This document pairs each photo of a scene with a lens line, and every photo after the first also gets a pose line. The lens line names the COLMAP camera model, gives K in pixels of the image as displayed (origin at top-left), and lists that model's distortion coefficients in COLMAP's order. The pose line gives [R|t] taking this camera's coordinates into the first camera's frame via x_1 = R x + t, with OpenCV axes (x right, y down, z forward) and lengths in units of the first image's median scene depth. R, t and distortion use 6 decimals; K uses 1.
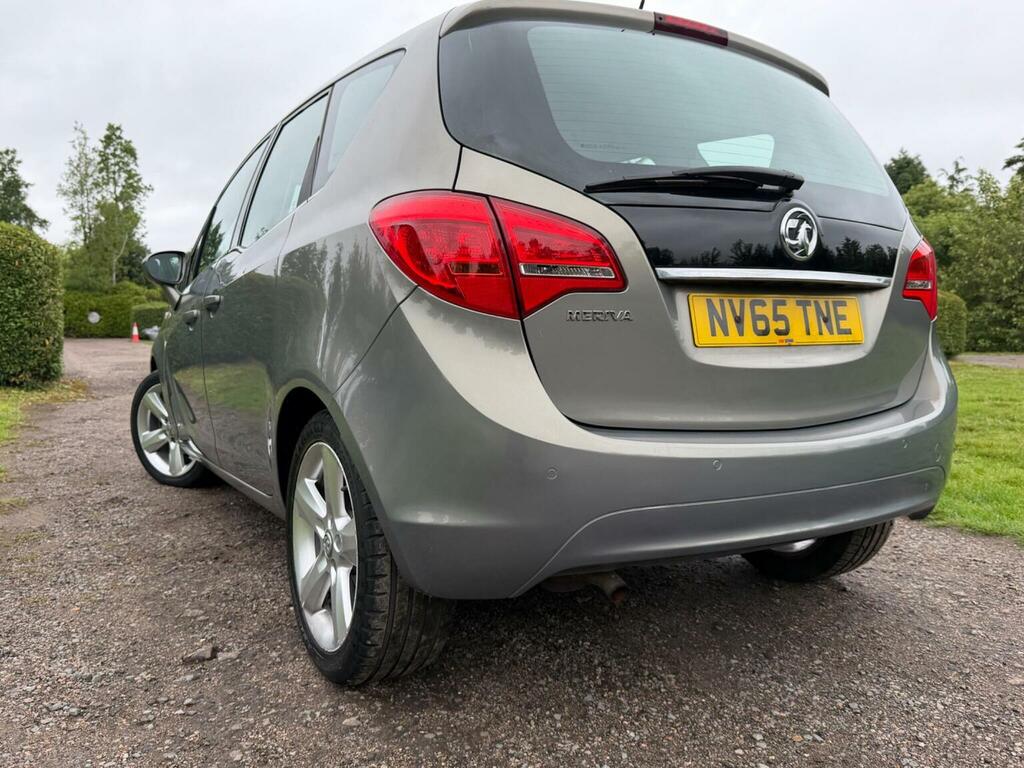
lens RADIAL K [[827.0, 0, 512.0], [0, 827.0, 384.0], [0, 0, 1]] dist [0.006942, -0.015941]
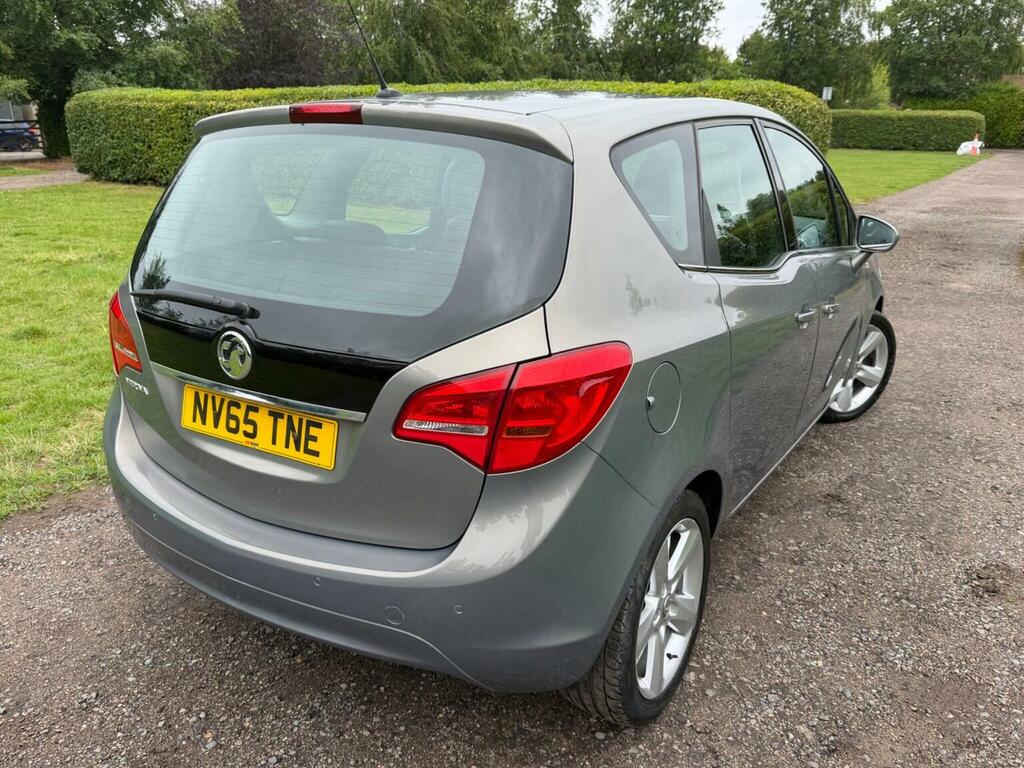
lens RADIAL K [[803.2, 0, 511.9], [0, 803.2, 393.0], [0, 0, 1]] dist [0.026378, -0.038911]
pose [[0.474189, 0.286859, -0.832380, 1.210899], [-0.067291, 0.954475, 0.290602, -0.399507], [0.877848, -0.081789, 0.471905, 0.707004]]
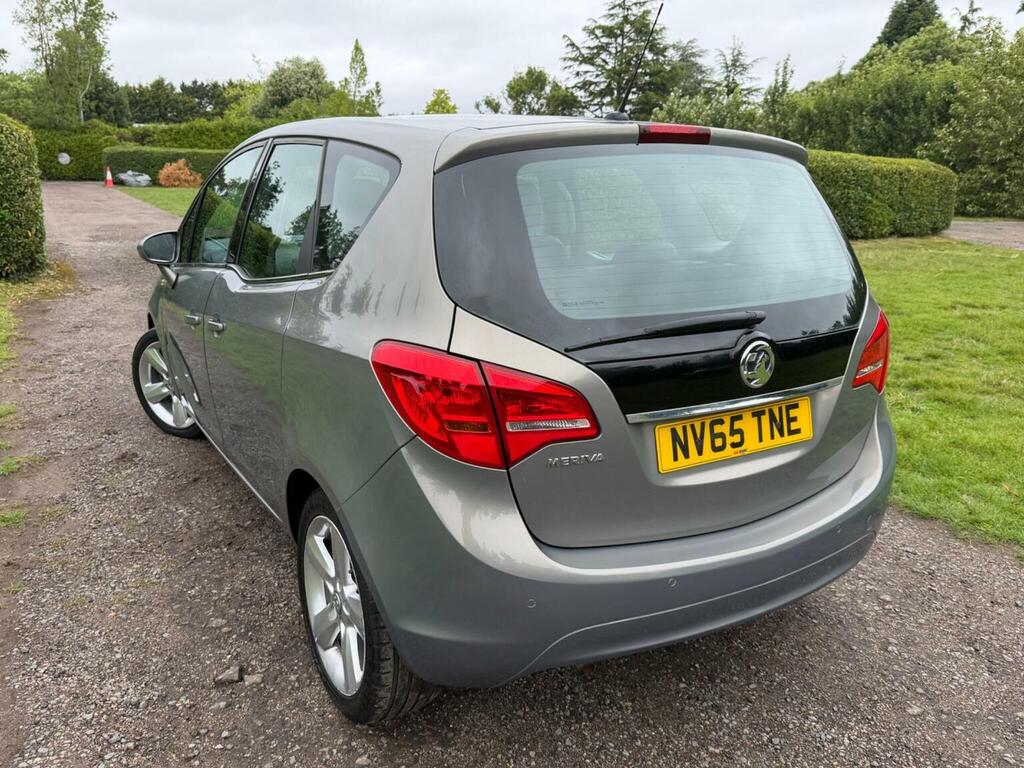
lens RADIAL K [[827.0, 0, 512.0], [0, 827.0, 384.0], [0, 0, 1]] dist [0.006942, -0.015941]
pose [[0.999744, 0.011508, 0.019502, -0.004205], [-0.014977, 0.981995, 0.188310, -0.310140], [-0.016984, -0.188554, 0.981916, -0.079594]]
